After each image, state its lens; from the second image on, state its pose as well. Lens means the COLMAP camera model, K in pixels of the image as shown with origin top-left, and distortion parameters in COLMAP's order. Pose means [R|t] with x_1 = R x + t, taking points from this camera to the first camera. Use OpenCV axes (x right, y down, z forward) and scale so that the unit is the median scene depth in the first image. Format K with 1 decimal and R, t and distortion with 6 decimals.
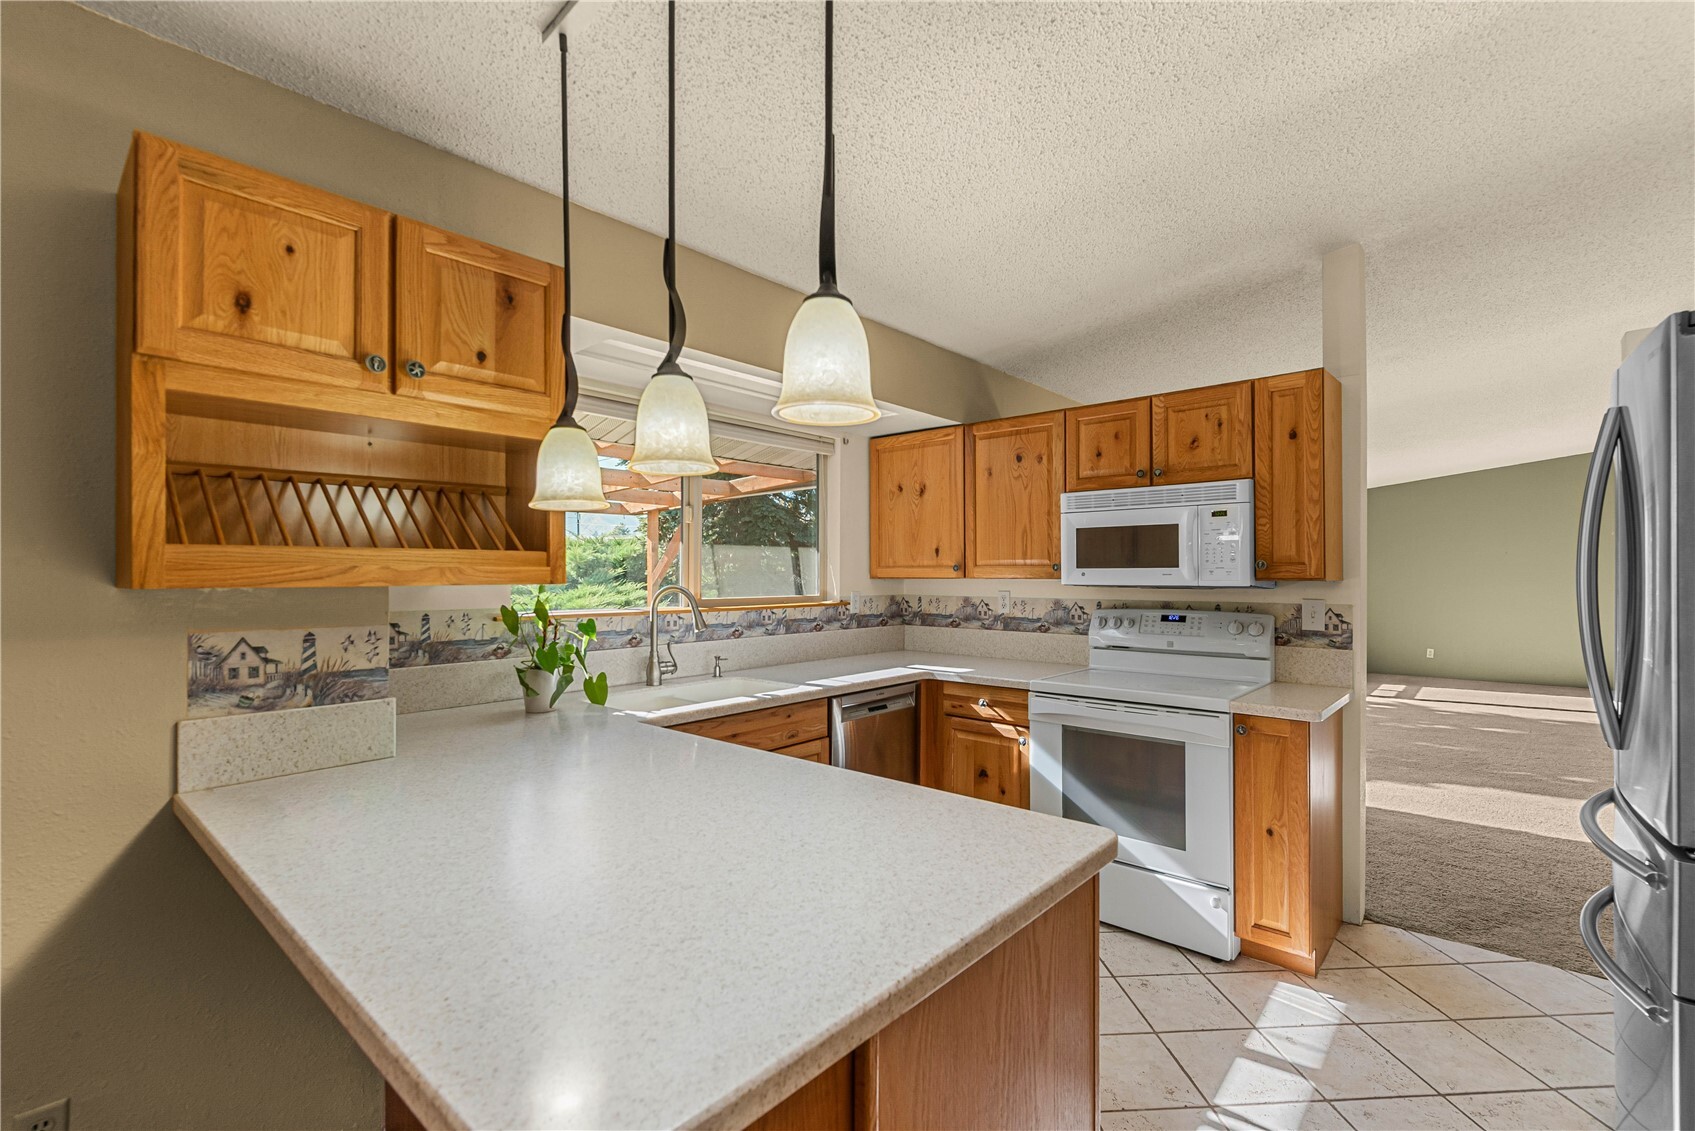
lens RADIAL K [[739.7, 0, 830.6], [0, 739.7, 565.4], [0, 0, 1]] dist [0.001979, 0.000410]
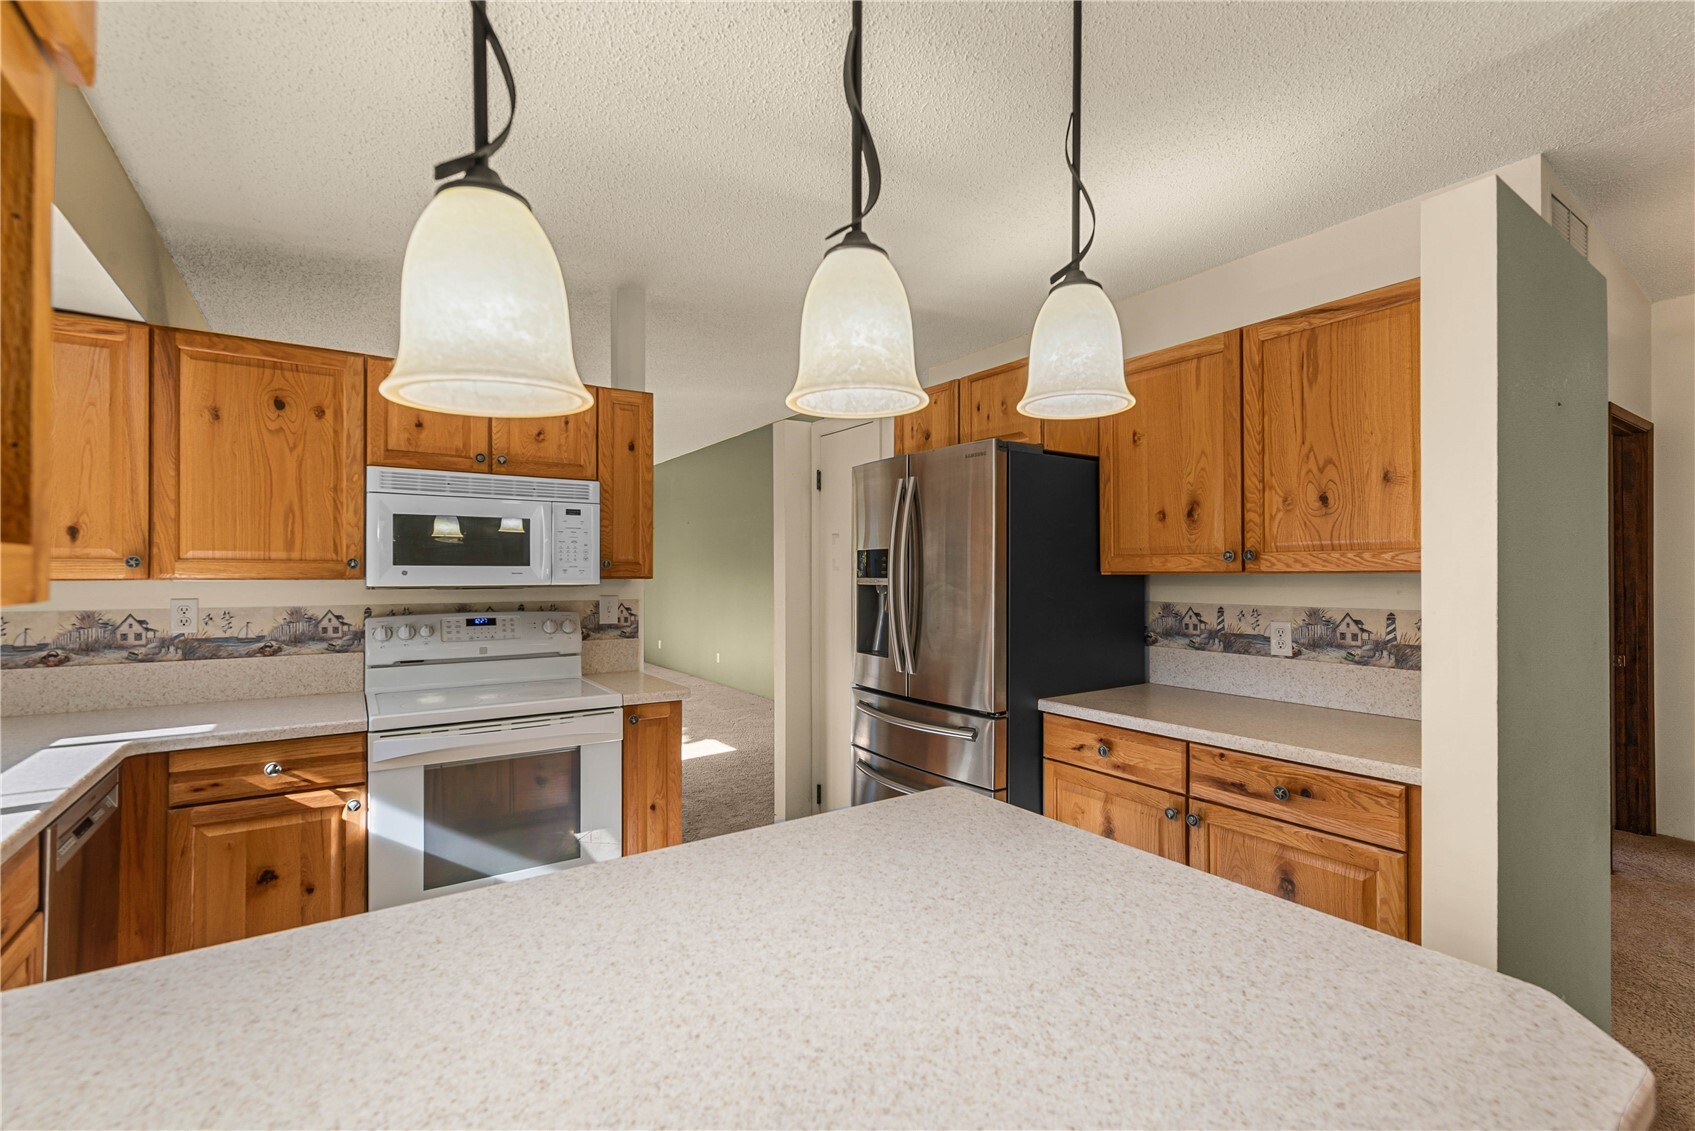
lens RADIAL K [[739.7, 0, 893.6], [0, 739.7, 563.6], [0, 0, 1]] dist [0.001979, 0.000410]
pose [[0.226218, 0.013050, 0.973989, -0.325406], [-0.012231, 0.999869, -0.010556, 0.004378], [-0.974000, -0.009524, 0.226348, 0.329492]]
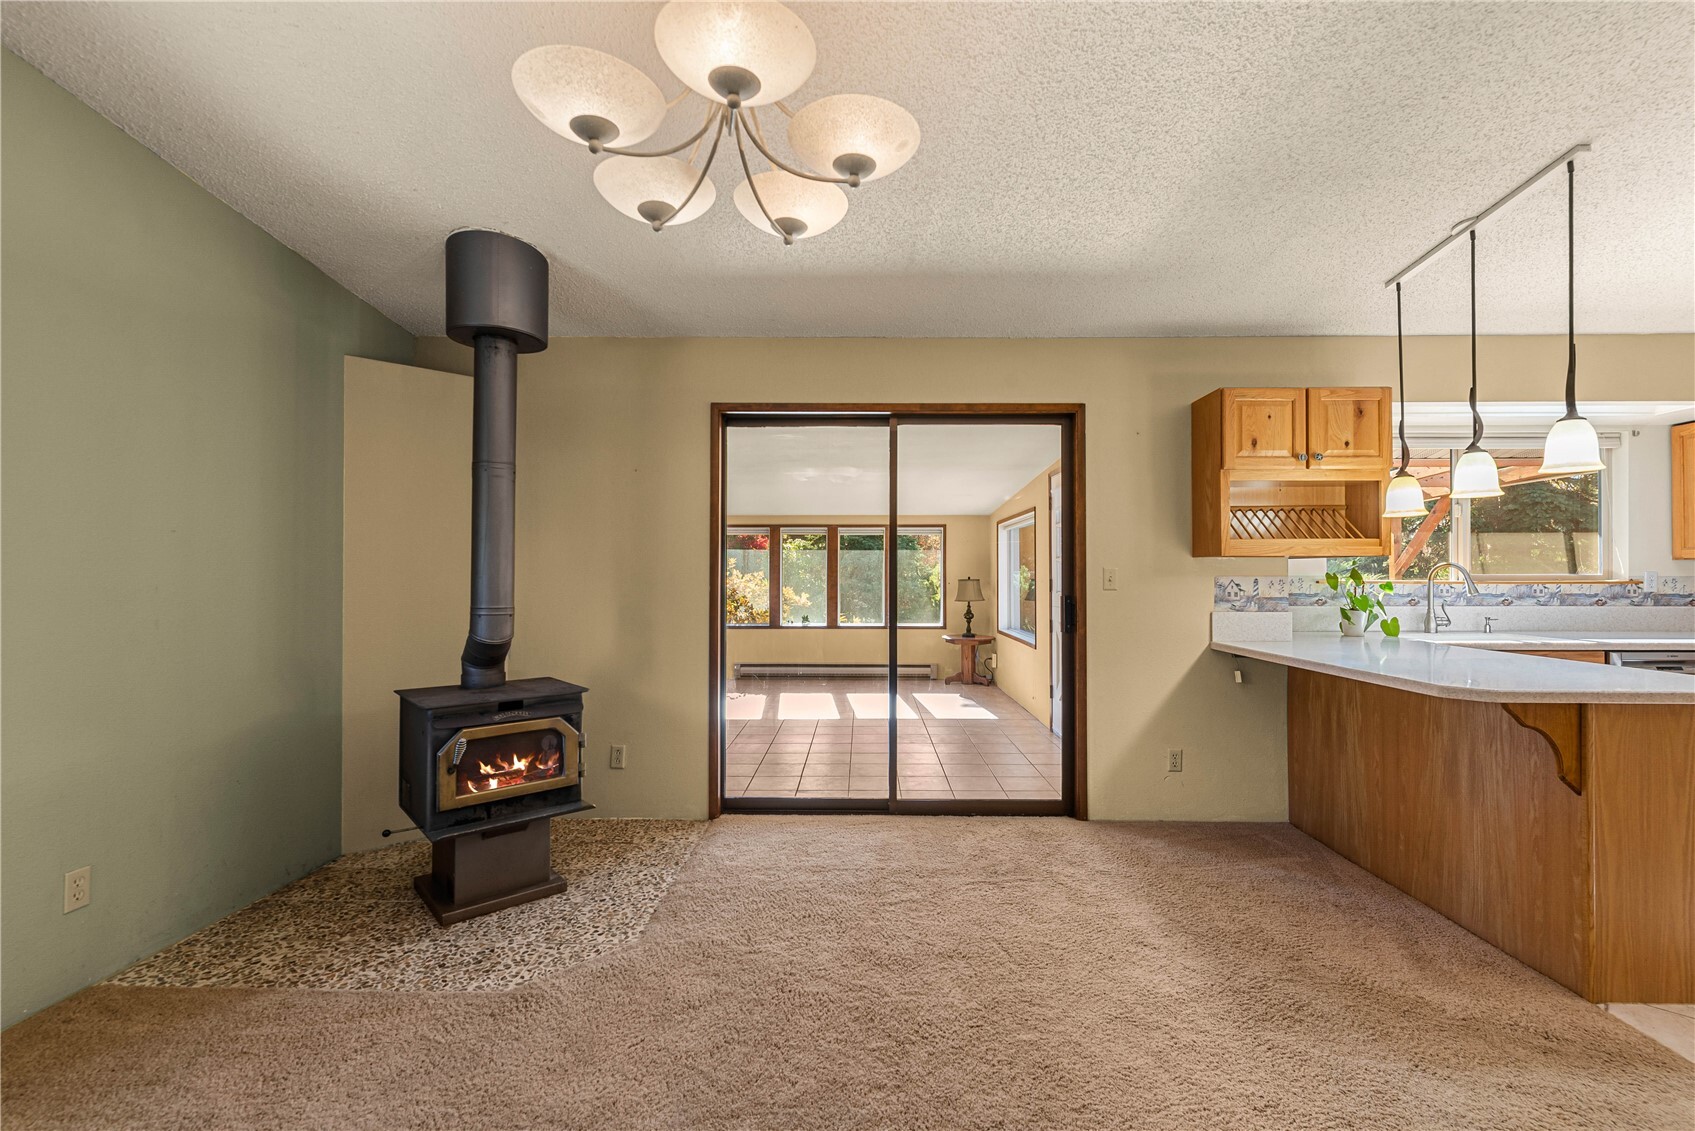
lens RADIAL K [[739.7, 0, 860.2], [0, 739.7, 567.9], [0, 0, 1]] dist [0.001979, 0.000410]
pose [[0.674916, -0.006004, -0.737870, 0.068147], [0.008466, 0.999964, -0.000393, 0.026503], [0.737846, -0.005982, 0.674942, -0.727090]]
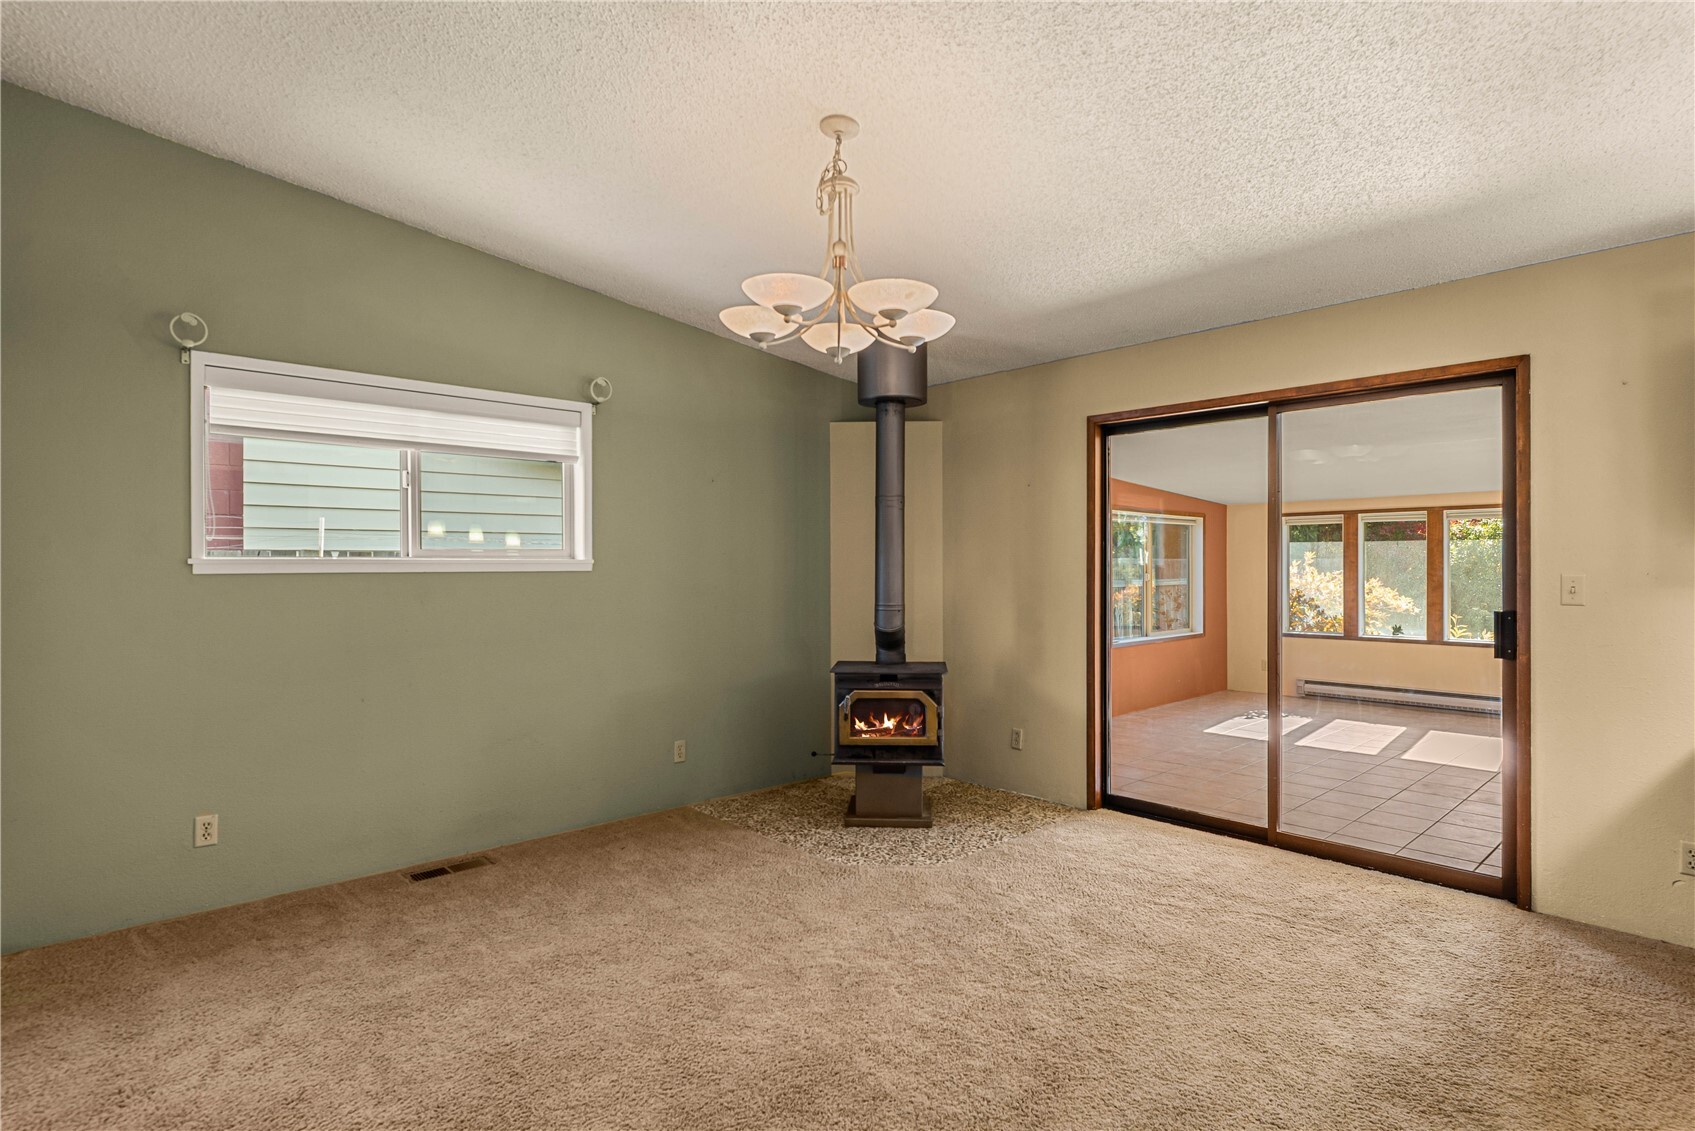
lens RADIAL K [[878.3, 0, 860.7], [0, 878.3, 571.0], [0, 0, 1]] dist [0.008119, -0.001857]
pose [[-0.066150, 0.005661, -0.997794, 0.539714], [0.016101, 0.999860, 0.004605, 0.007381], [0.997680, -0.015761, -0.066232, -0.392772]]
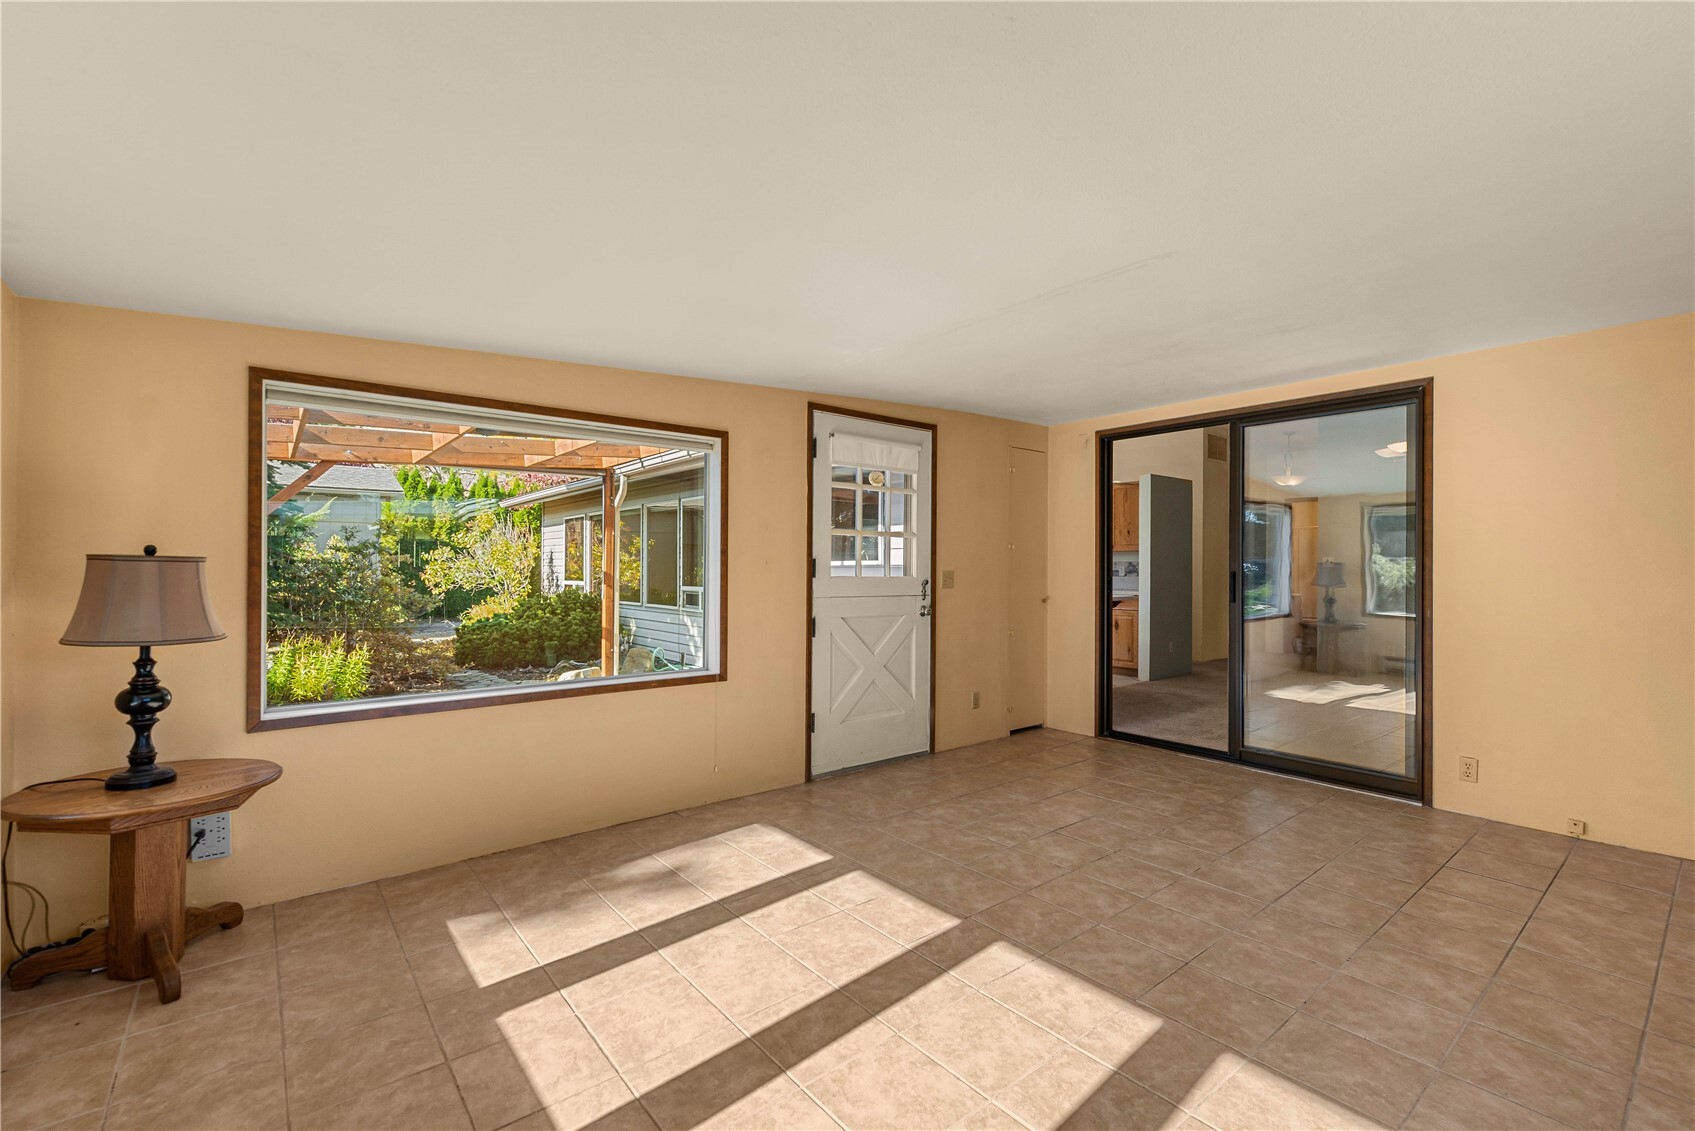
lens RADIAL K [[739.7, 0, 846.4], [0, 739.7, 566.7], [0, 0, 1]] dist [0.001979, 0.000410]
pose [[0.133461, 0.005980, 0.991036, -2.190677], [-0.019697, 0.999800, -0.003380, 0.069157], [-0.990858, -0.019069, 0.133552, 0.627292]]
